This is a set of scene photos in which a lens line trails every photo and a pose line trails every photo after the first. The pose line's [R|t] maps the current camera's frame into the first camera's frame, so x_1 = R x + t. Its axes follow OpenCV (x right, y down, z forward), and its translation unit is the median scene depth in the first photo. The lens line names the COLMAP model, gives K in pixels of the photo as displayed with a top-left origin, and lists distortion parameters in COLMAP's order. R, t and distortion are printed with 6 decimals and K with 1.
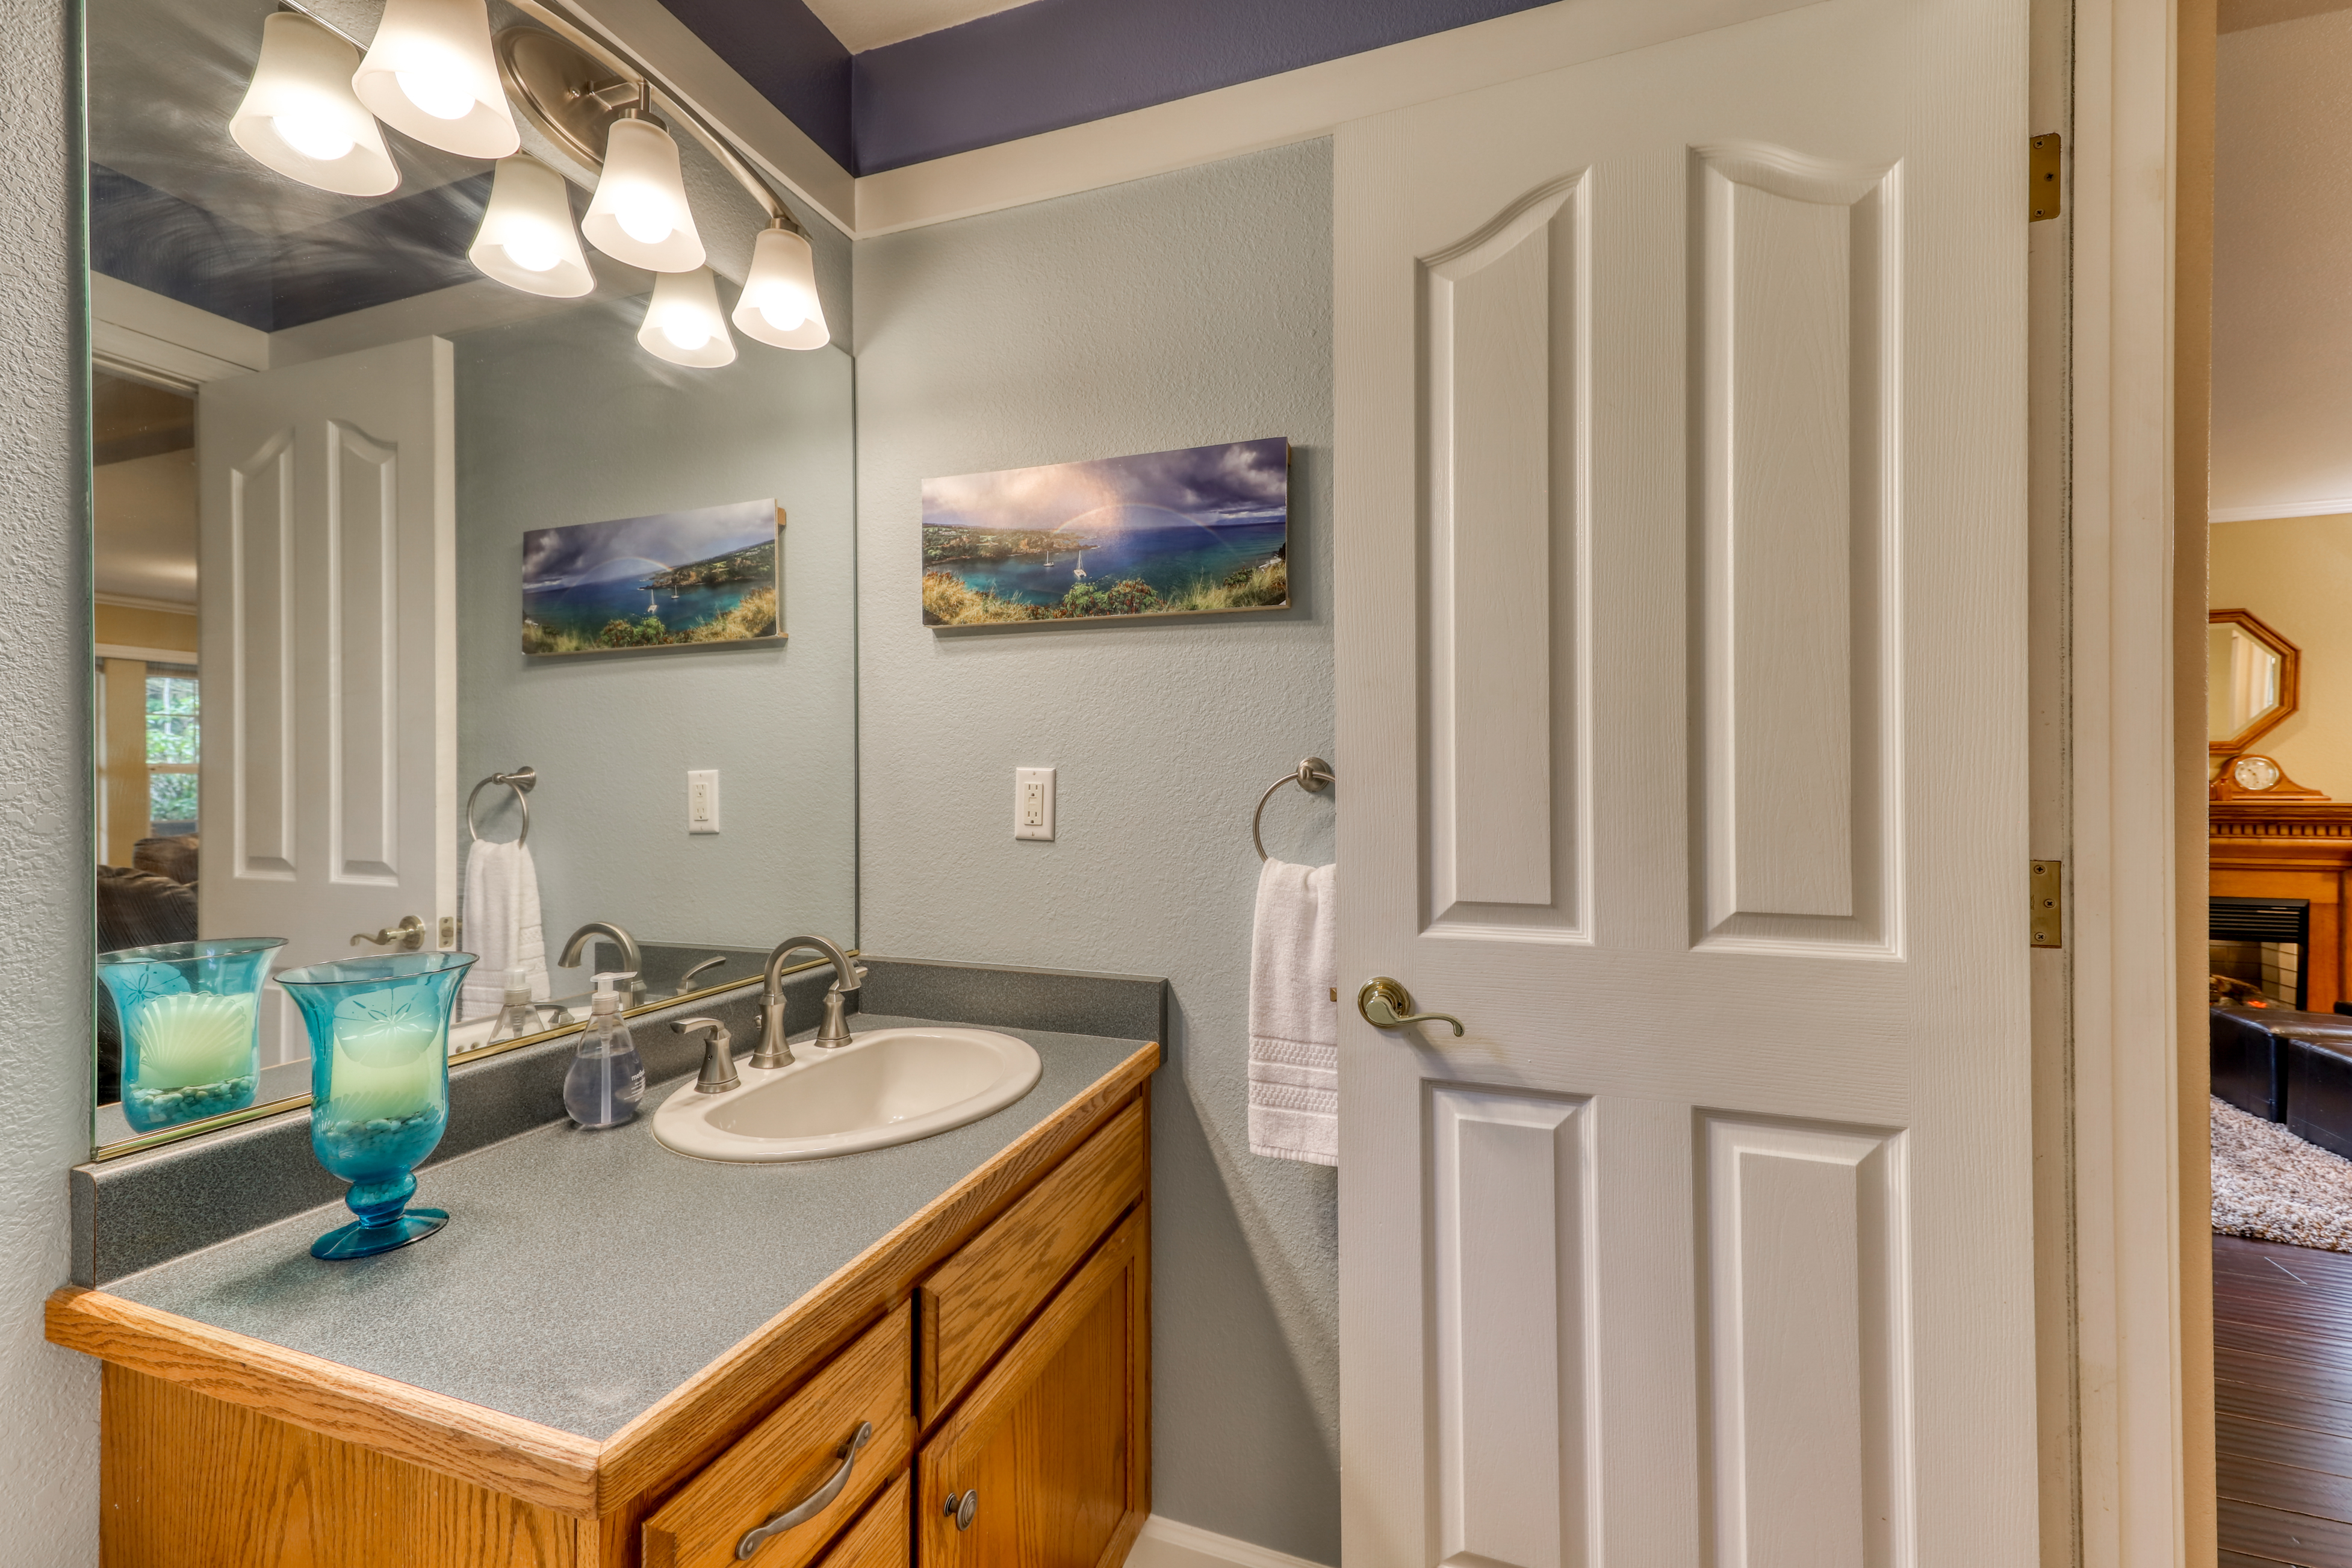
lens RADIAL K [[981.5, 0, 1172.6], [0, 981.5, 778.6], [0, 0, 1]] dist [0.002685, 0.000251]
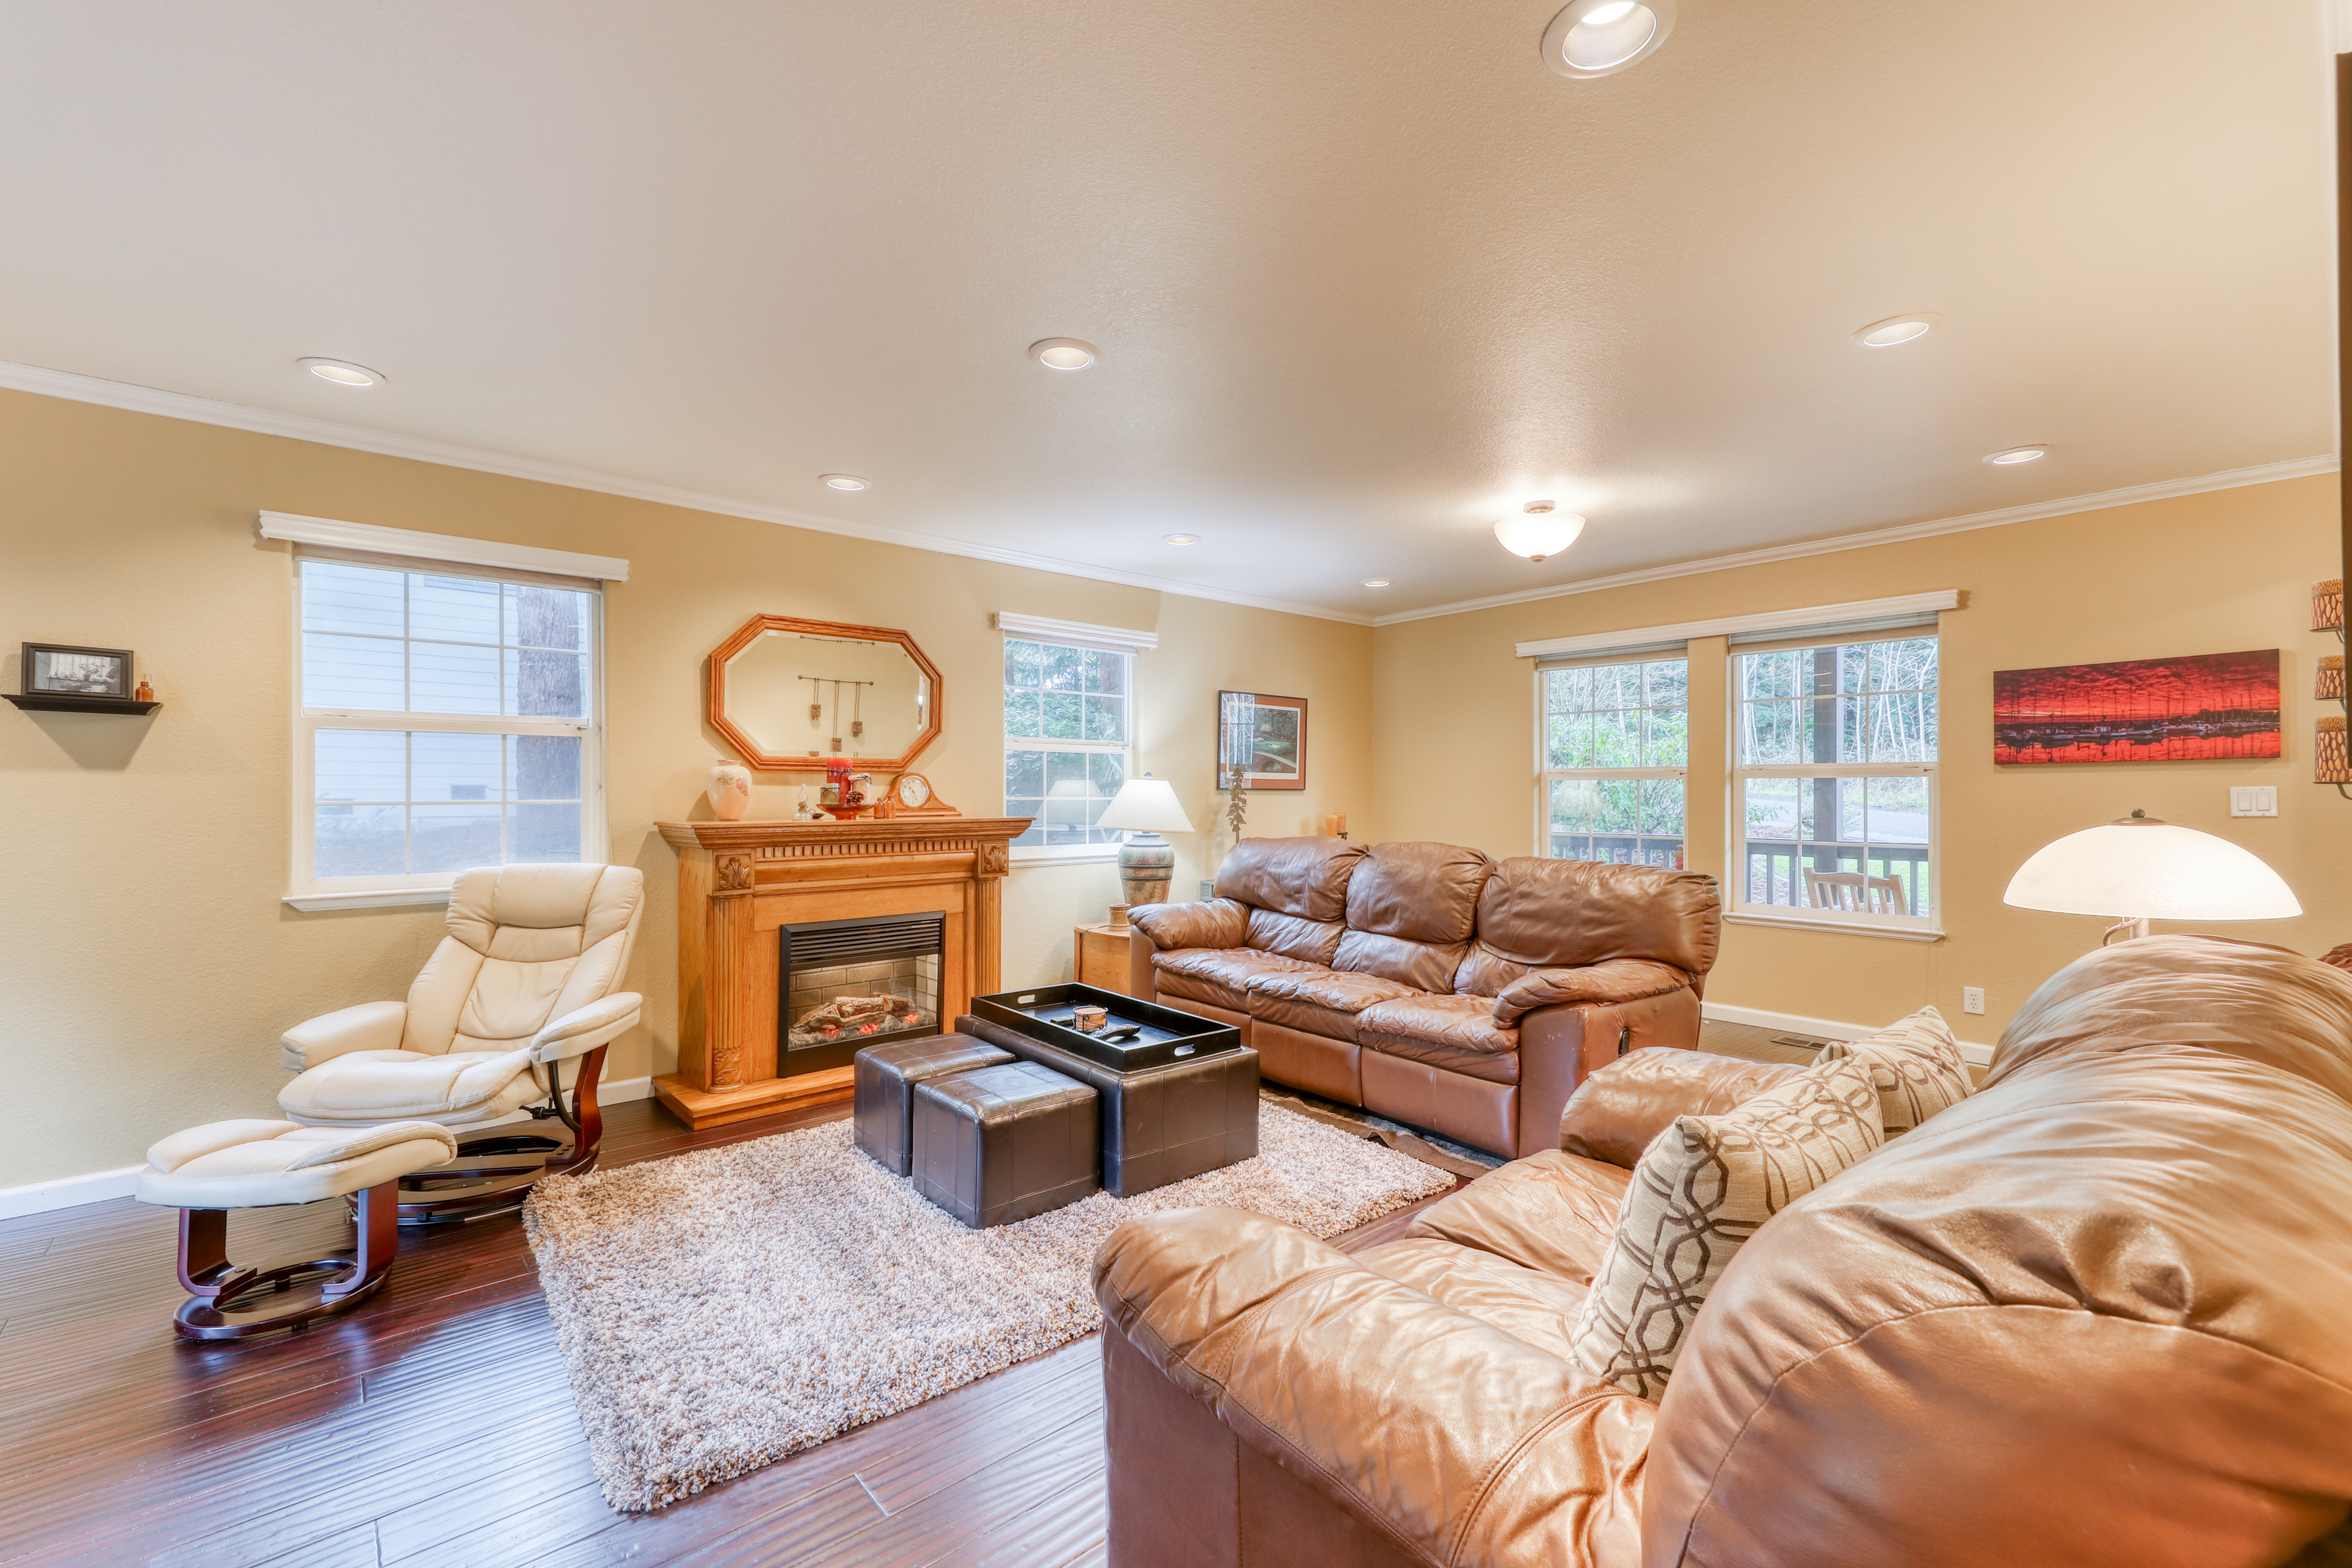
lens RADIAL K [[981.5, 0, 1173.0], [0, 981.5, 785.8], [0, 0, 1]] dist [0.002685, 0.000251]
pose [[0.493283, 0.004651, 0.869856, 0.353218], [-0.003192, 0.999989, -0.003536, -0.008567], [-0.869863, -0.001033, 0.493292, 0.265198]]
